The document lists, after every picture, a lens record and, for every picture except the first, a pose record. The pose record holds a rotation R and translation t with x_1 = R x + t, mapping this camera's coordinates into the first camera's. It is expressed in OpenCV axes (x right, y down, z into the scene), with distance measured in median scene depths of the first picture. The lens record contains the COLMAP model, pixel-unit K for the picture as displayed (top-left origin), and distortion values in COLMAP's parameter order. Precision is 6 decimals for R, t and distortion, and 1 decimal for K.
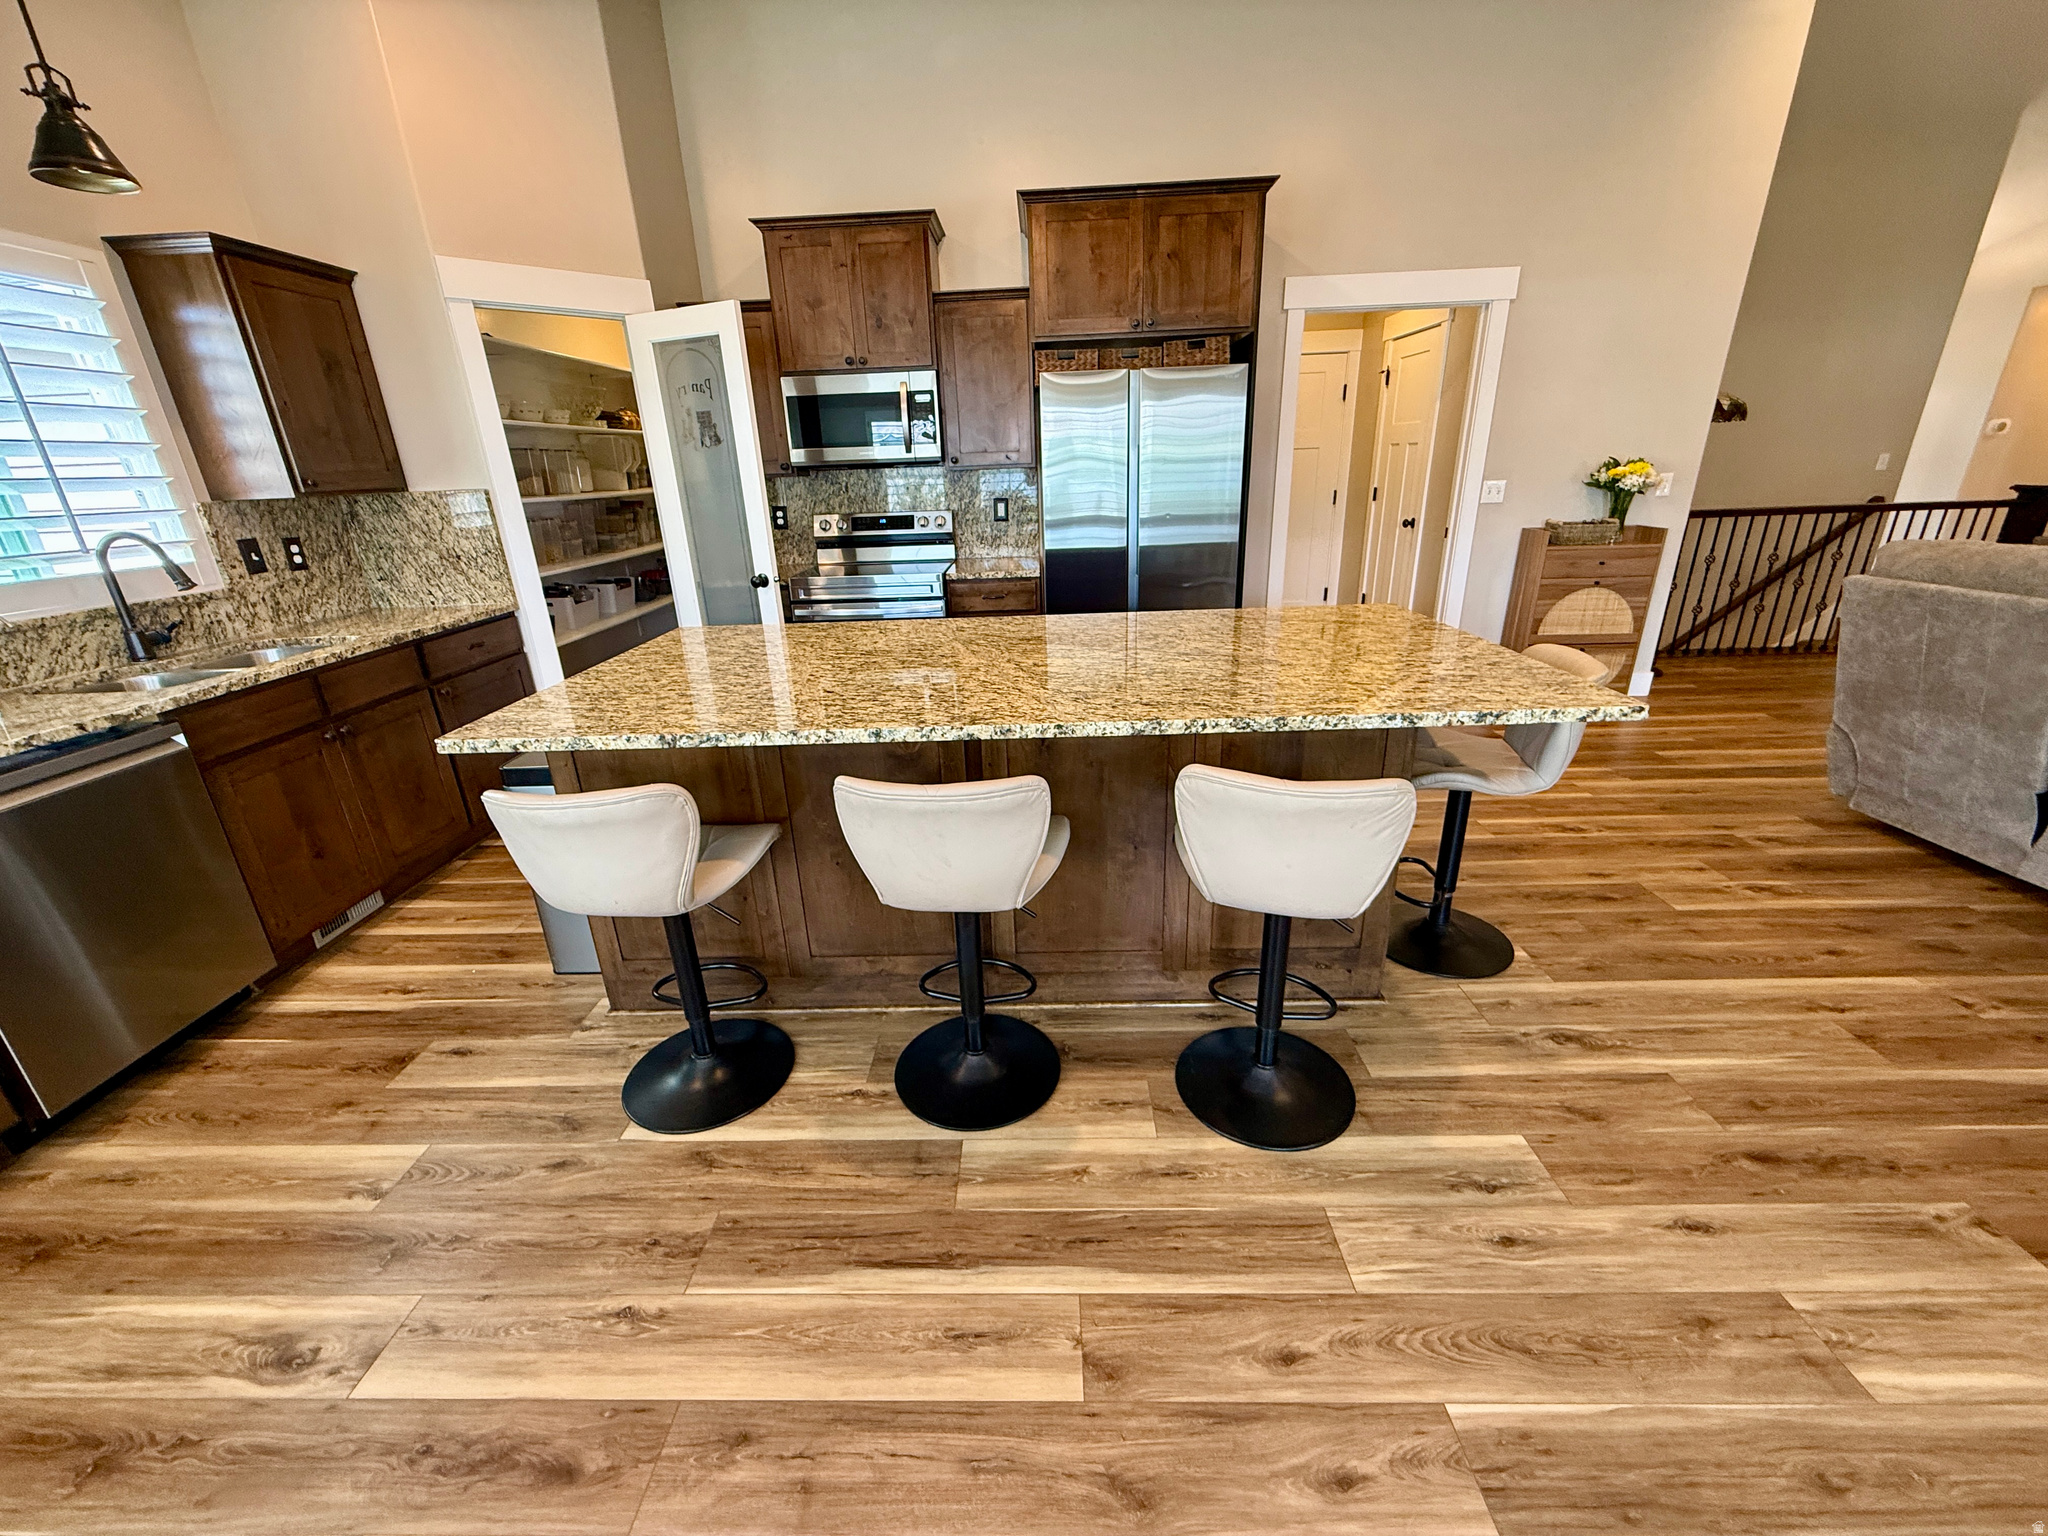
lens RADIAL K [[812.9, 0, 1015.9], [0, 812.9, 771.1], [0, 0, 1]] dist [-0.001817, 0.000814]
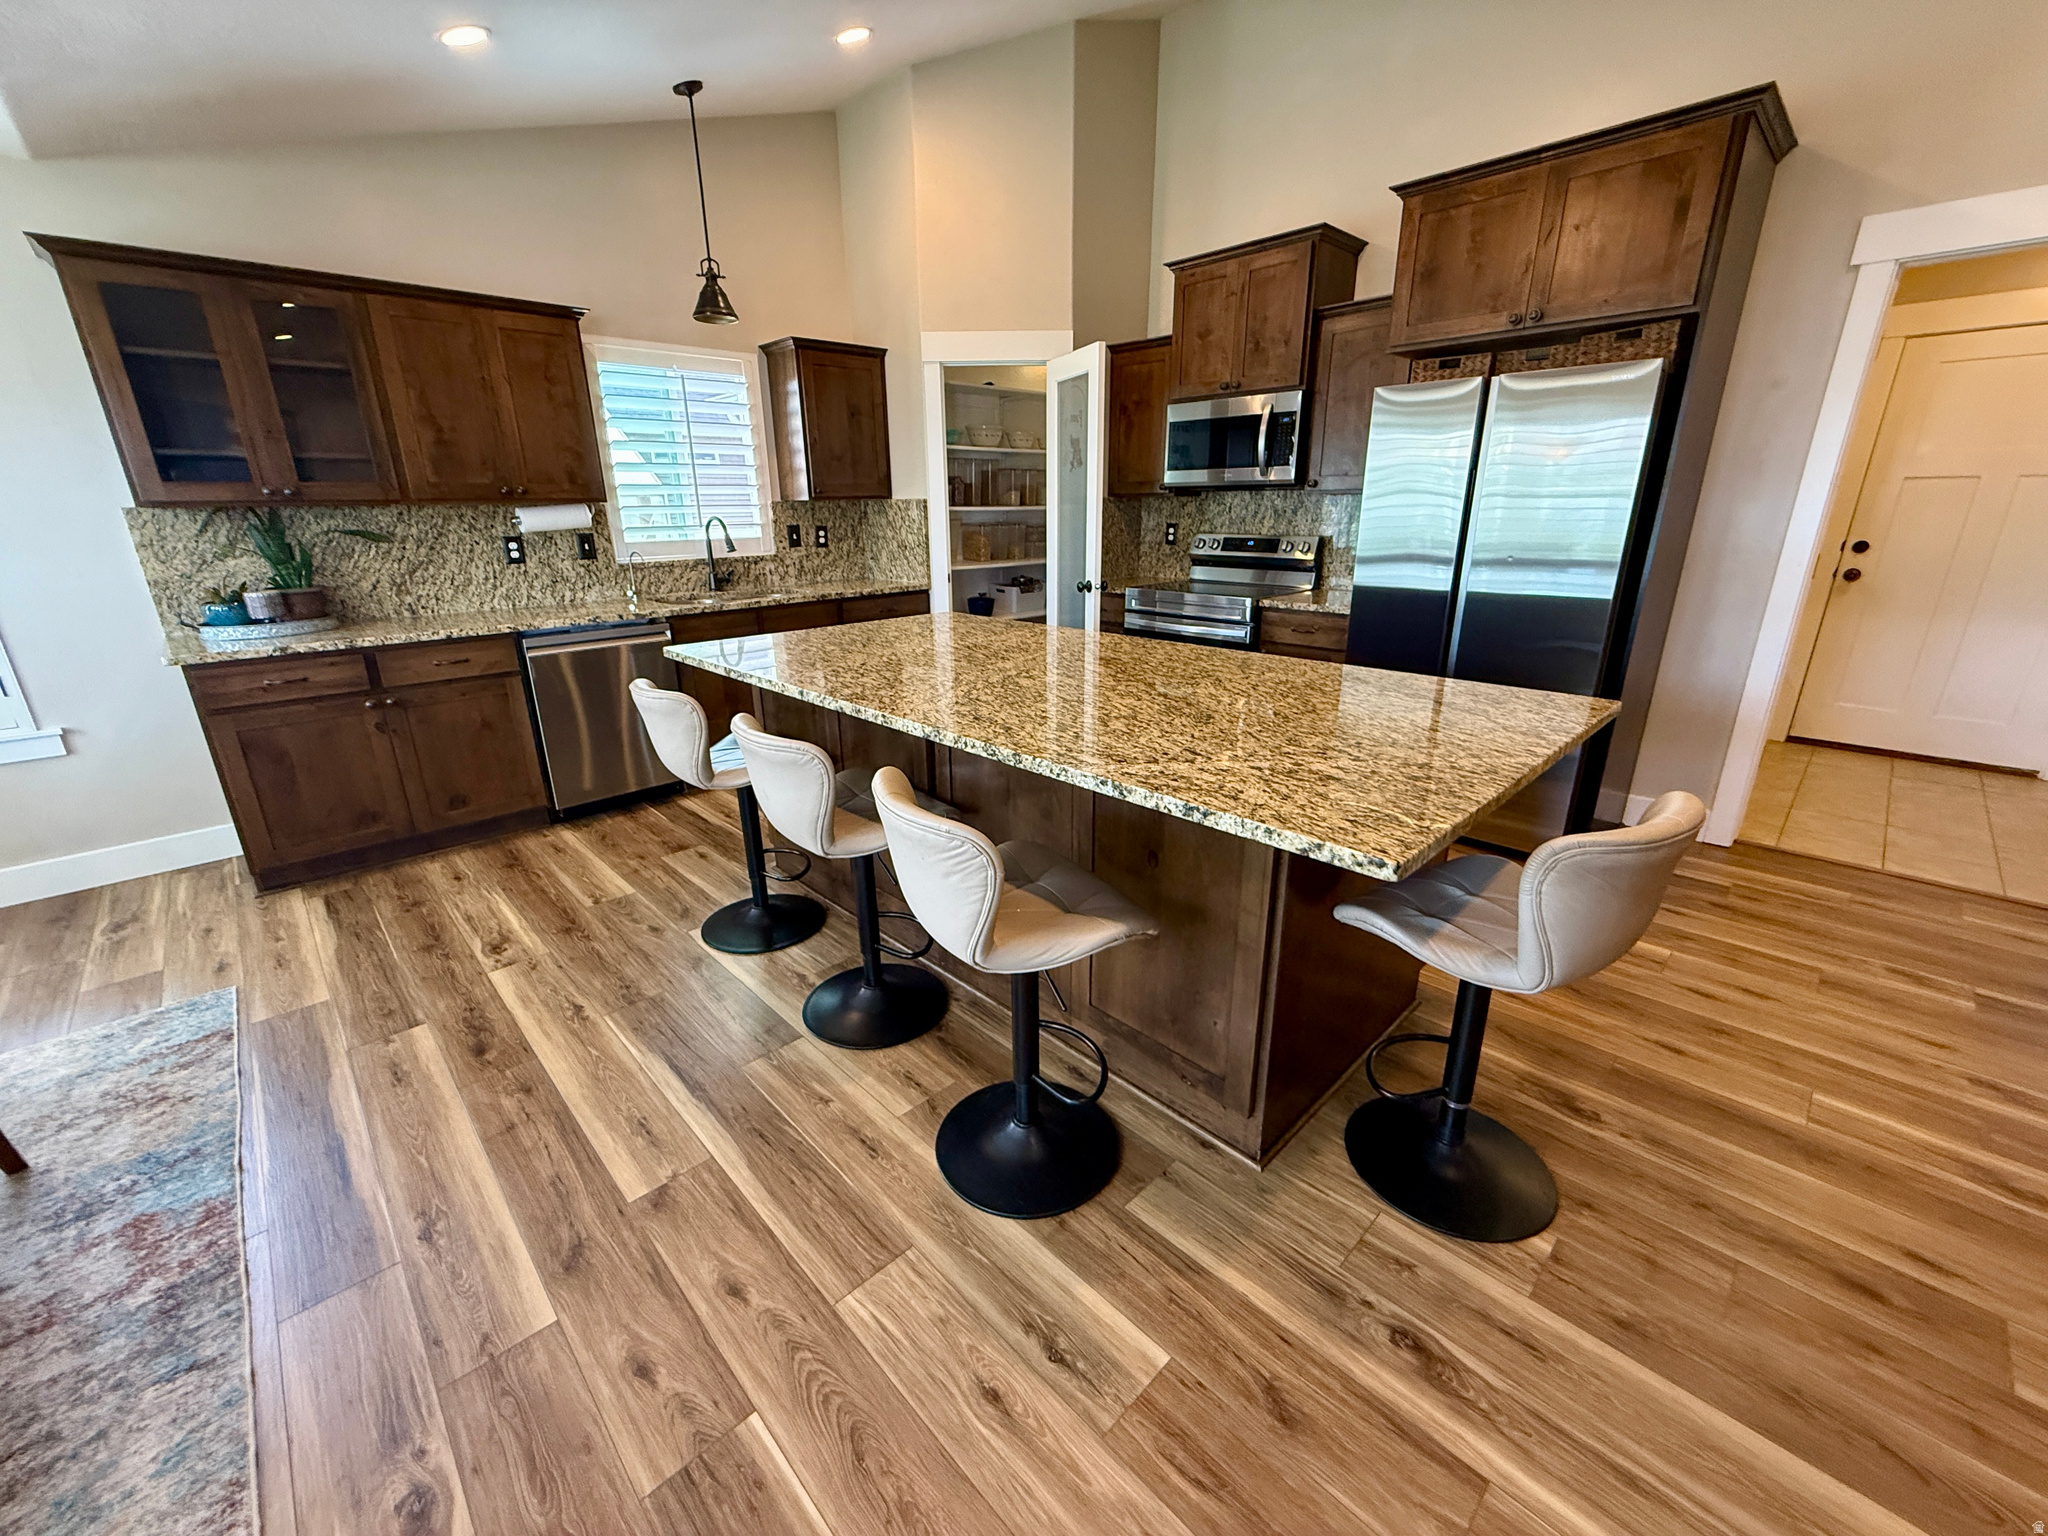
lens RADIAL K [[812.9, 0, 1026.4], [0, 812.9, 773.6], [0, 0, 1]] dist [-0.001817, 0.000814]
pose [[0.713036, 0.250271, -0.654938, 0.852345], [-0.262361, 0.961498, 0.081783, -0.109131], [0.650189, 0.113516, 0.751244, 0.253478]]
